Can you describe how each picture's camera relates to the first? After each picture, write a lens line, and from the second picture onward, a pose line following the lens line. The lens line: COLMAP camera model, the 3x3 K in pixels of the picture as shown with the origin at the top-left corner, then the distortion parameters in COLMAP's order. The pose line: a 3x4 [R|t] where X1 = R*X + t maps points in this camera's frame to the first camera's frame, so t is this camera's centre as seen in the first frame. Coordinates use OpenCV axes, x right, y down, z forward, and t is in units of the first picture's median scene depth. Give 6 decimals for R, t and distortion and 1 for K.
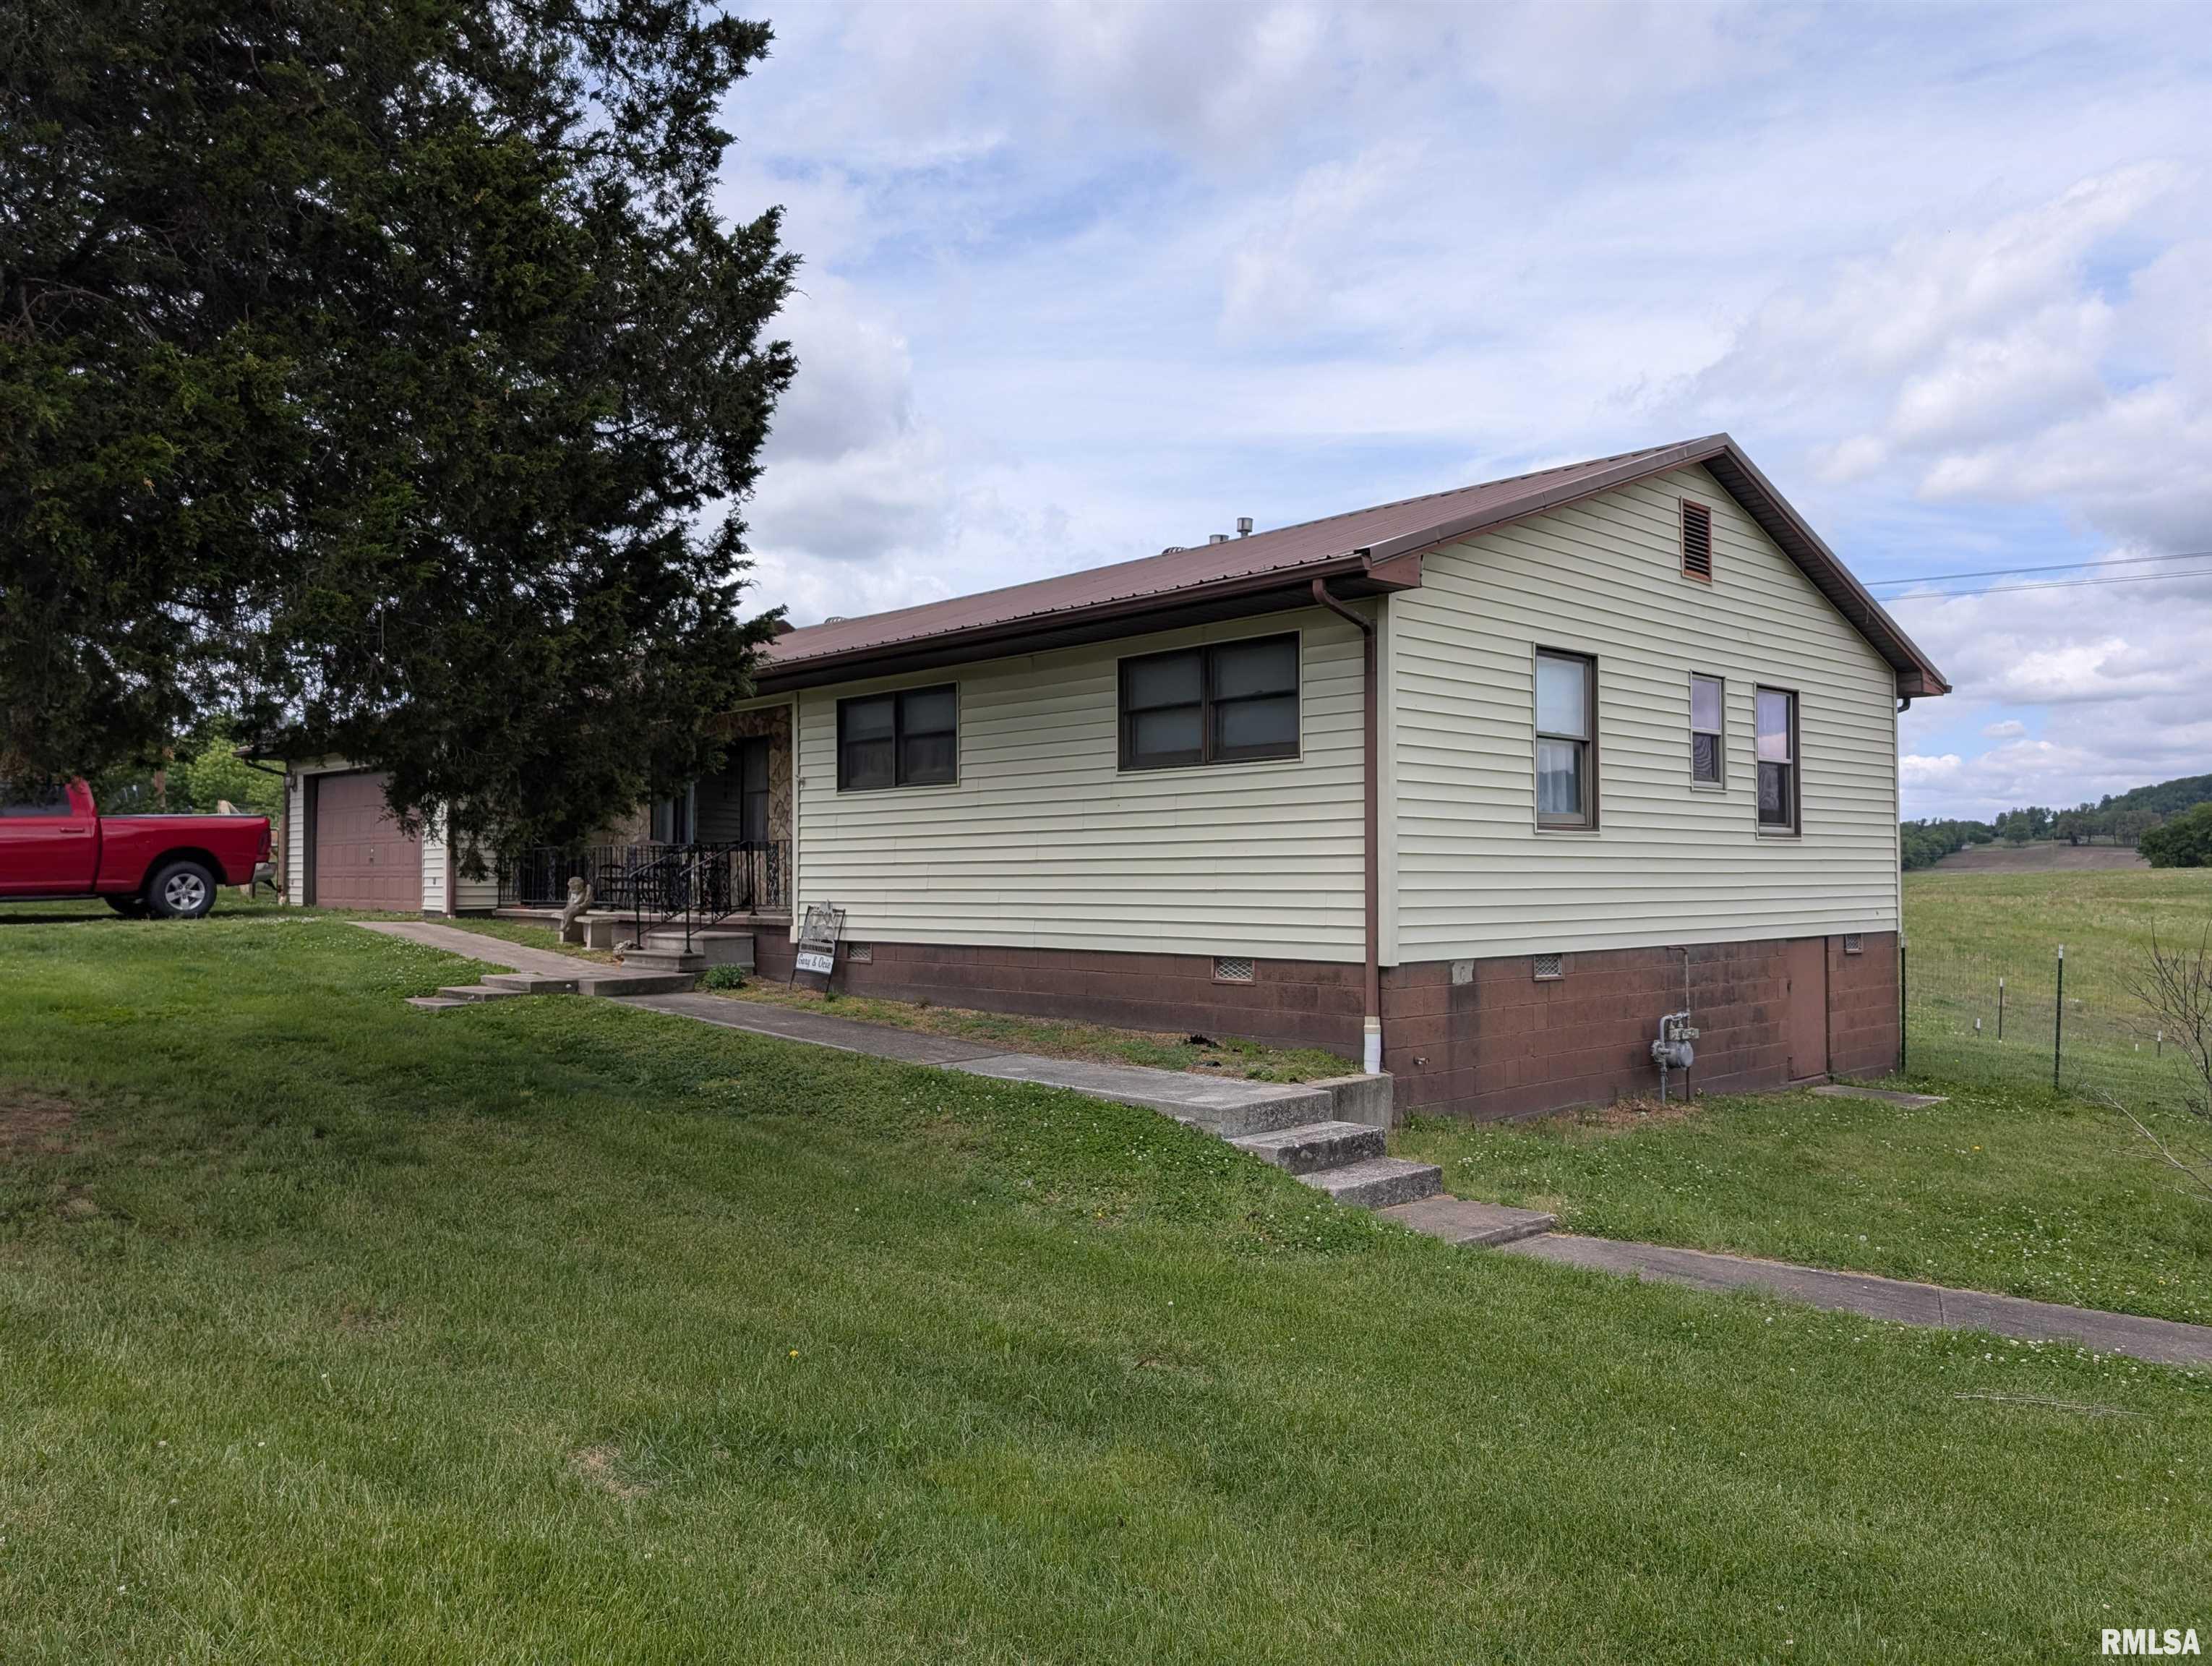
lens RADIAL K [[1576.7, 0, 1084.3], [0, 1576.7, 818.6], [0, 0, 1]] dist [0.050087, -0.002476]
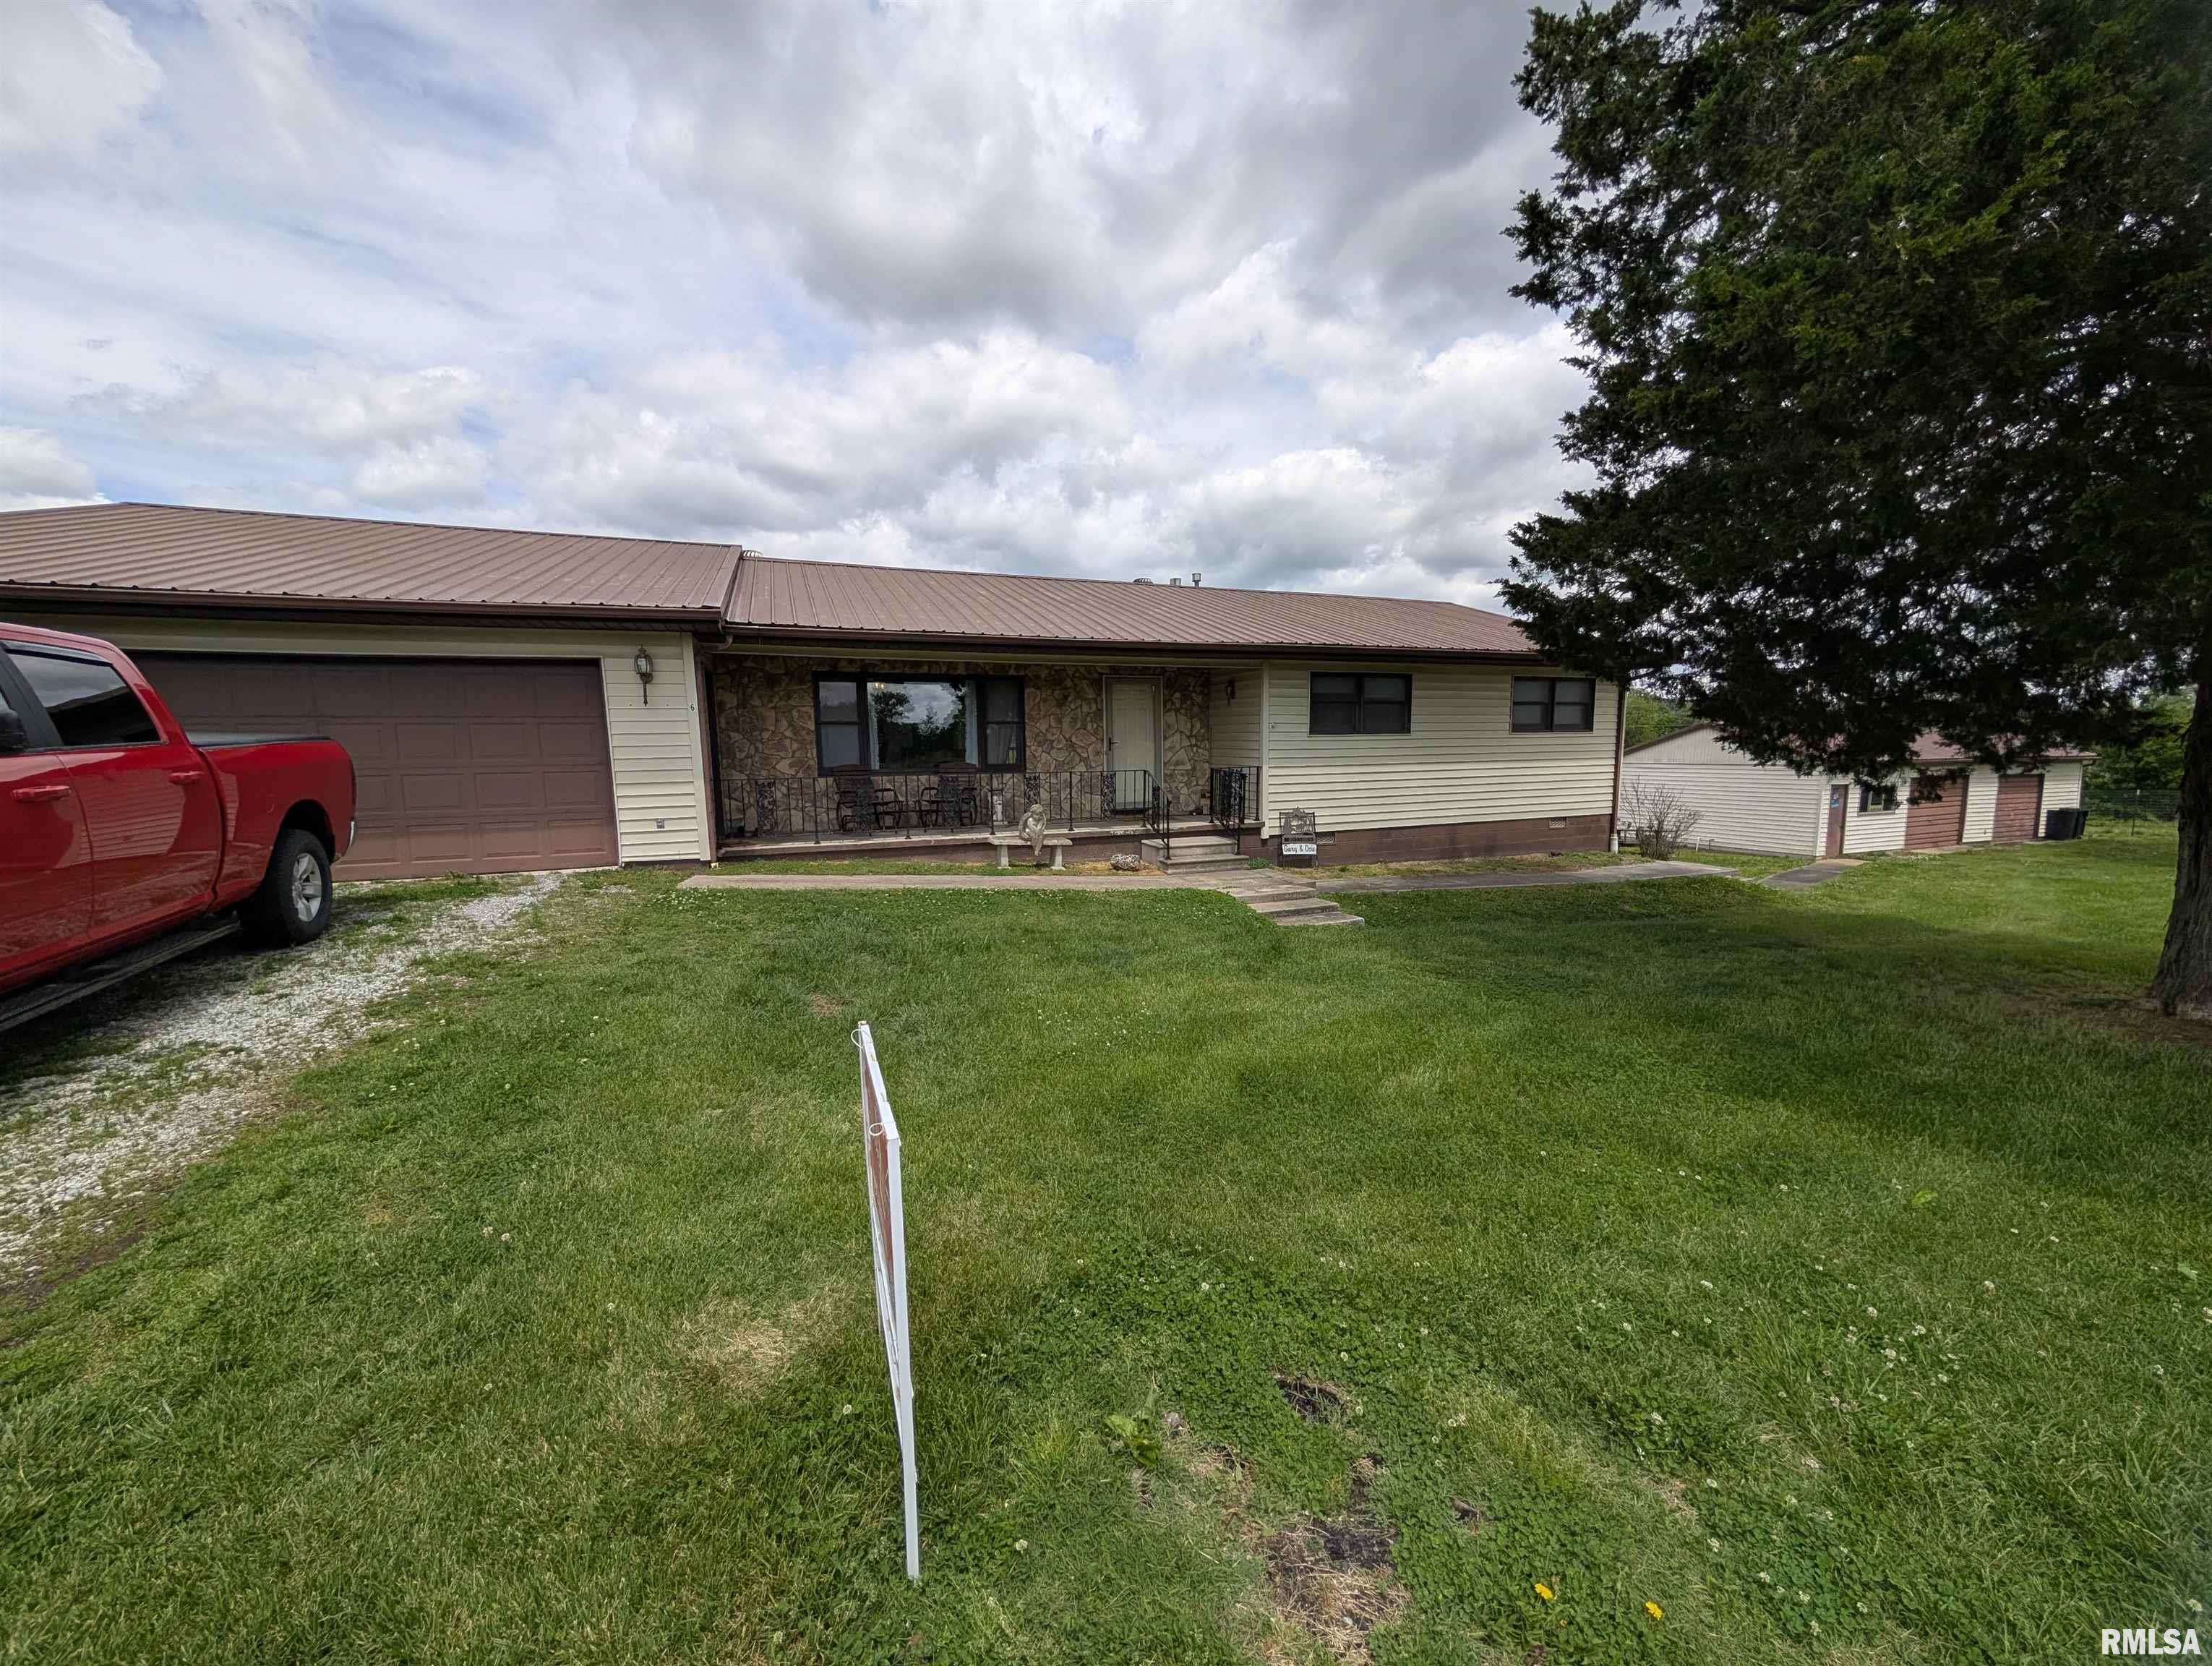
lens RADIAL K [[768.5, 0, 1067.7], [0, 768.5, 856.7], [0, 0, 1]] dist [-0.006977, 0.000032]
pose [[0.412913, -0.132822, 0.901033, -1.024733], [-0.020739, 0.987681, 0.155099, -0.011874], [-0.910534, -0.082729, 0.405072, 1.004981]]
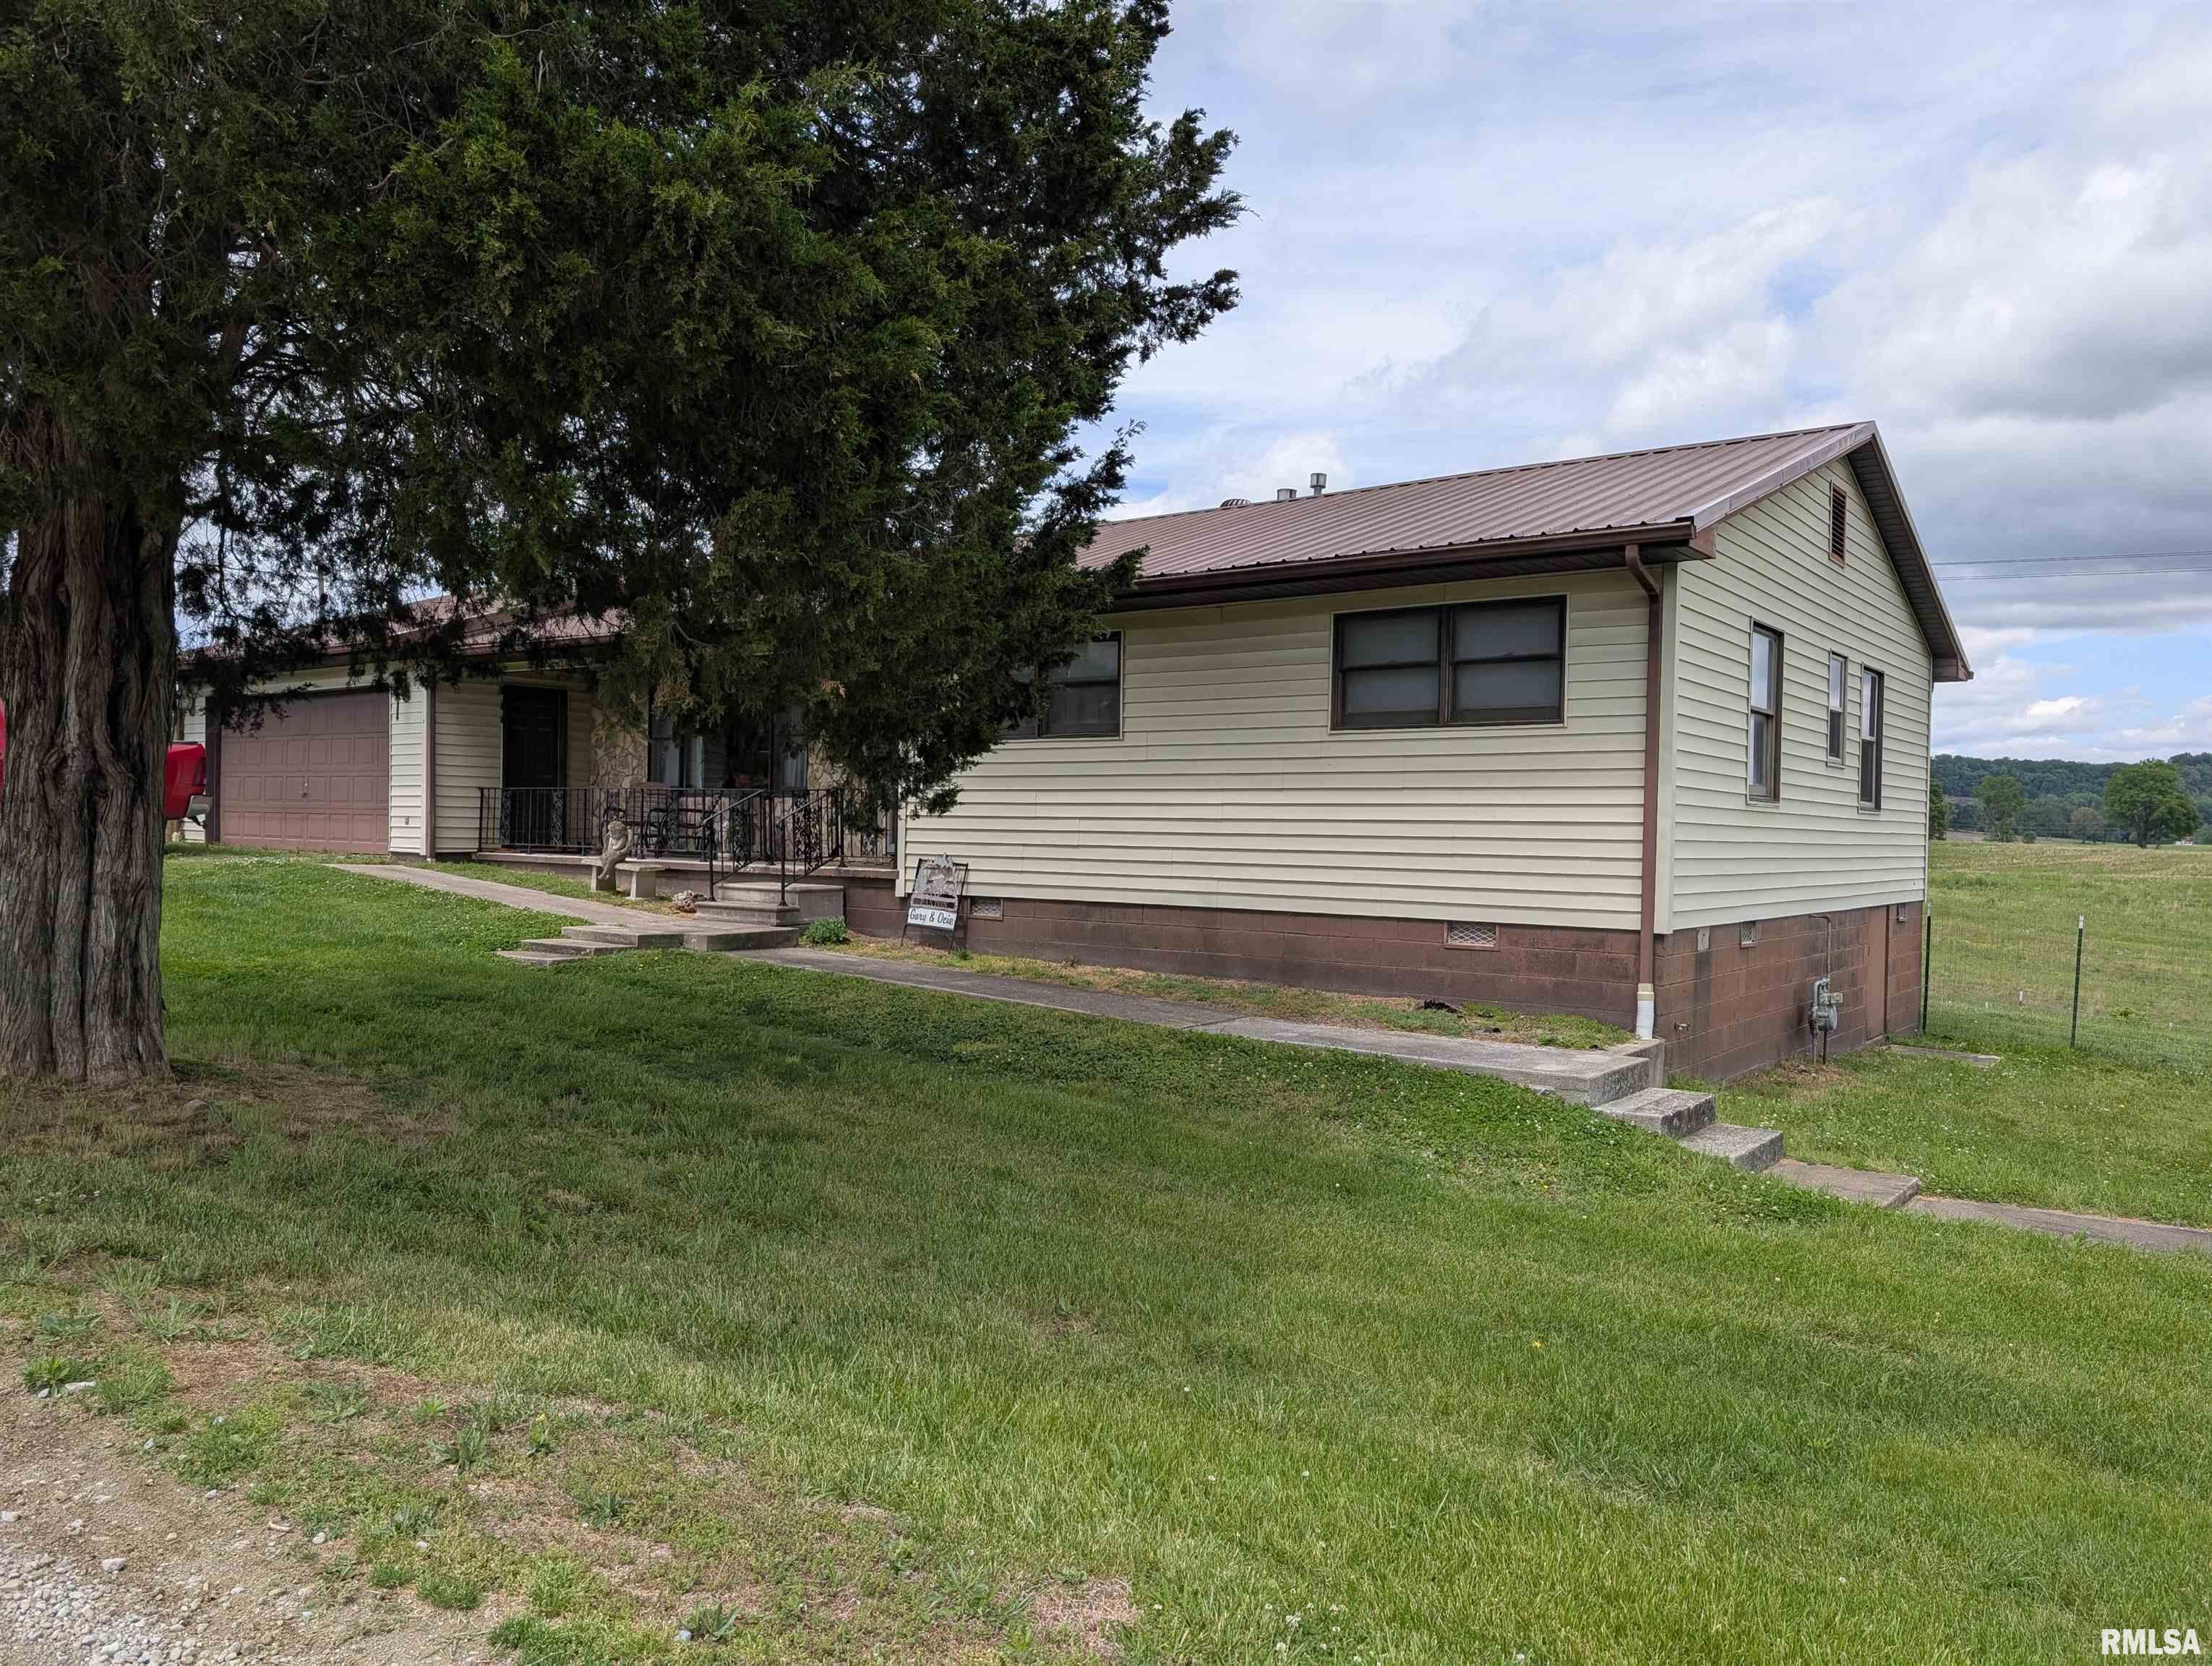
lens RADIAL K [[1571.6, 0, 1106.0], [0, 1571.6, 833.0], [0, 0, 1]] dist [0.030133, -0.025998]
pose [[0.985860, 0.022068, 0.166112, -0.251172], [-0.028660, 0.998889, 0.037397, 0.001300], [-0.165102, -0.041629, 0.985398, 0.053553]]
